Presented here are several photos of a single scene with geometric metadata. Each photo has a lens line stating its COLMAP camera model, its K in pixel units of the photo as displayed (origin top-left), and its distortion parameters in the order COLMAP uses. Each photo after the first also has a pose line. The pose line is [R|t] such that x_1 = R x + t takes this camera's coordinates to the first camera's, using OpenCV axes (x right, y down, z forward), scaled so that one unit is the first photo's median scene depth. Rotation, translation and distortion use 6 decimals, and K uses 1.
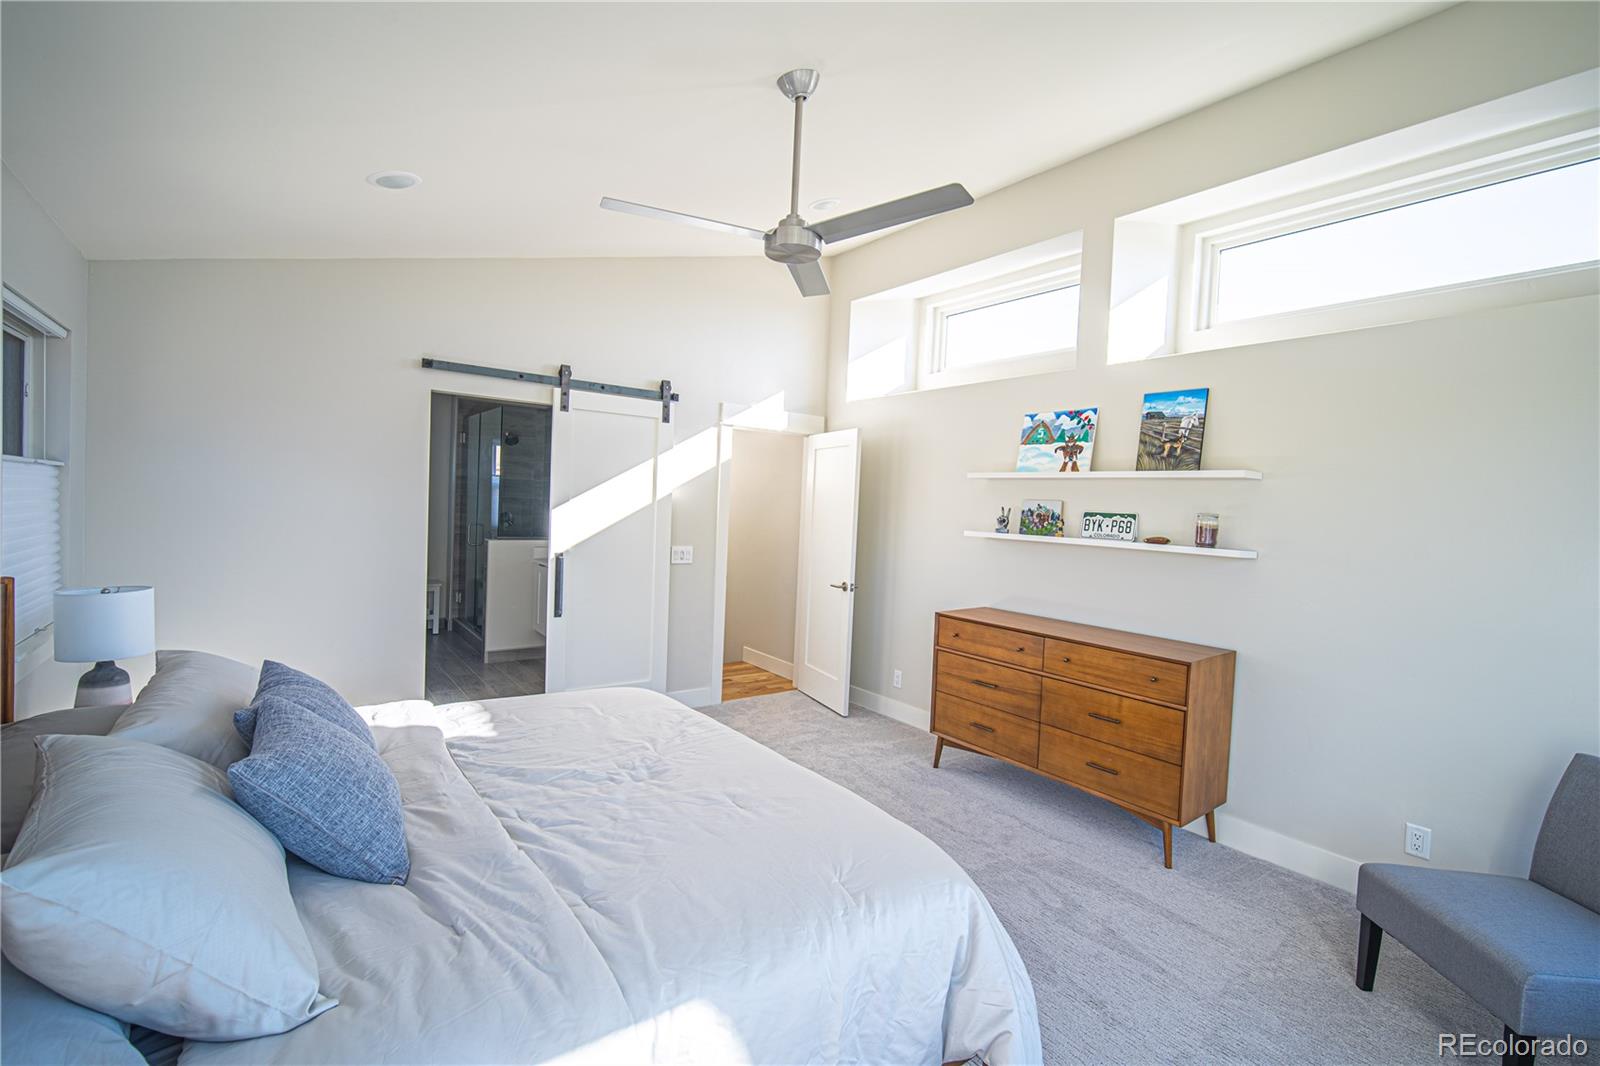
lens RADIAL K [[704.5, 0, 800.4], [0, 704.5, 529.7], [0, 0, 1]] dist [-0.002363, 0.003654]
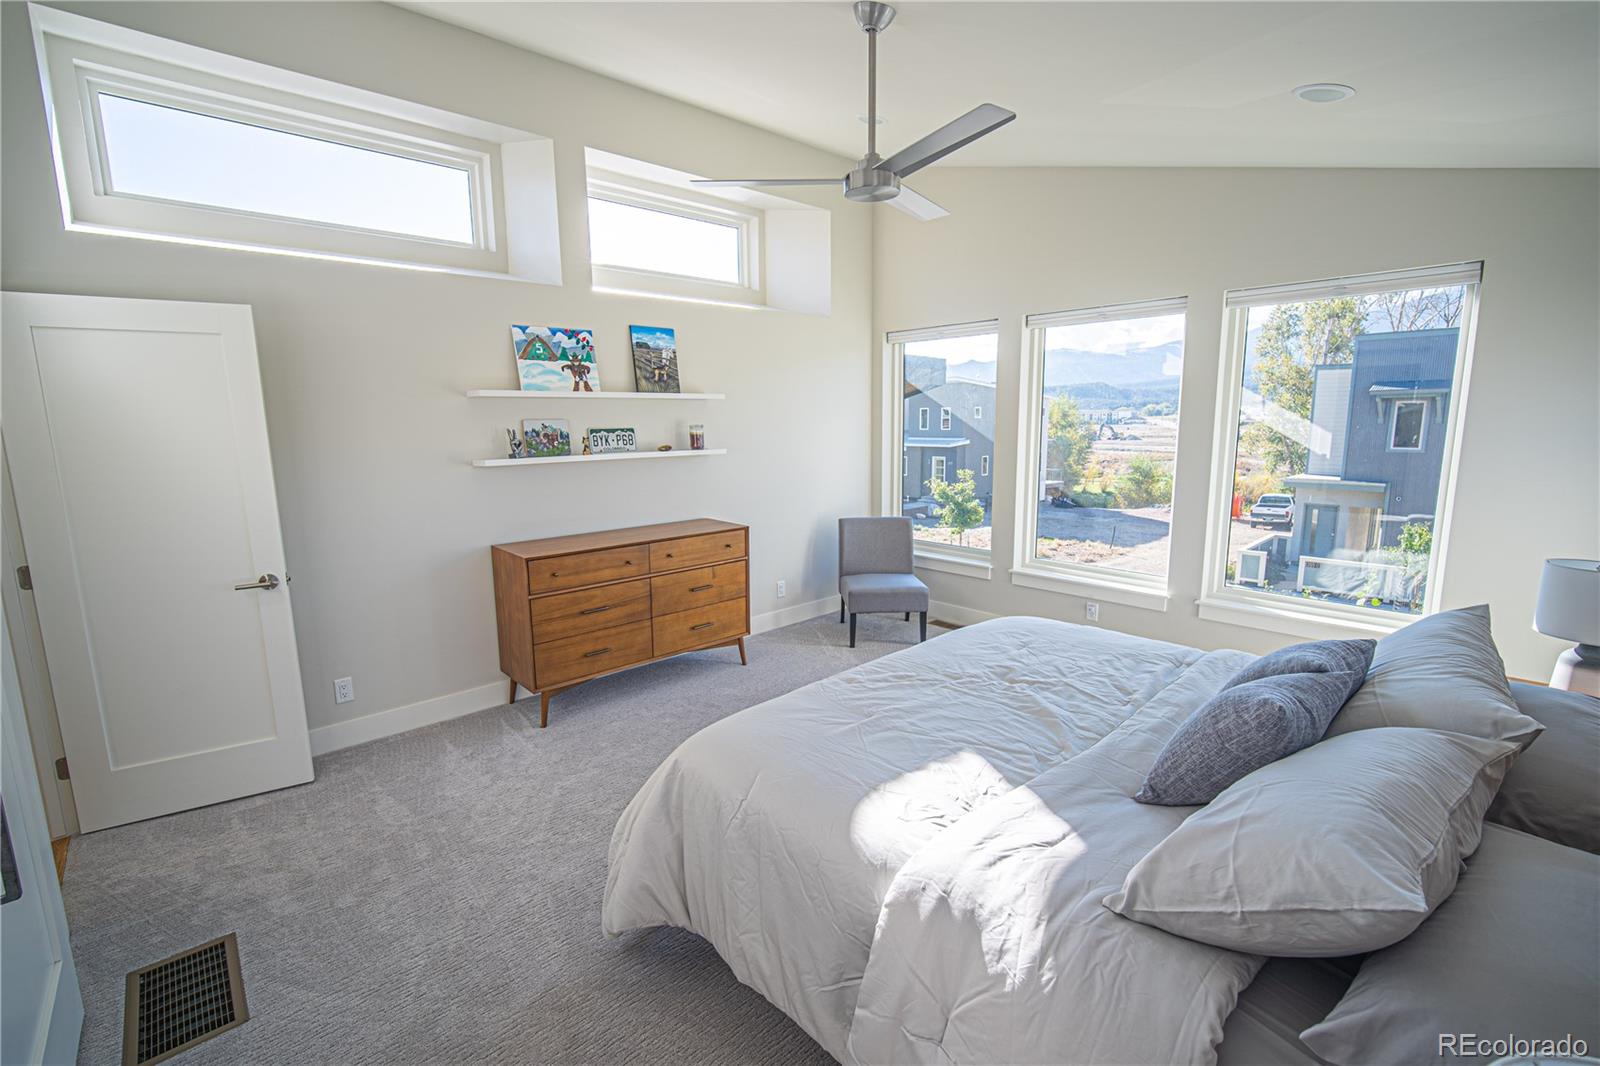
lens RADIAL K [[704.5, 0, 800.4], [0, 704.5, 529.7], [0, 0, 1]] dist [-0.002363, 0.003654]
pose [[-0.100826, -0.202335, 0.974112, -0.713950], [0.041363, 0.977403, 0.207300, -0.085629], [-0.994044, 0.061194, -0.090178, 0.797952]]
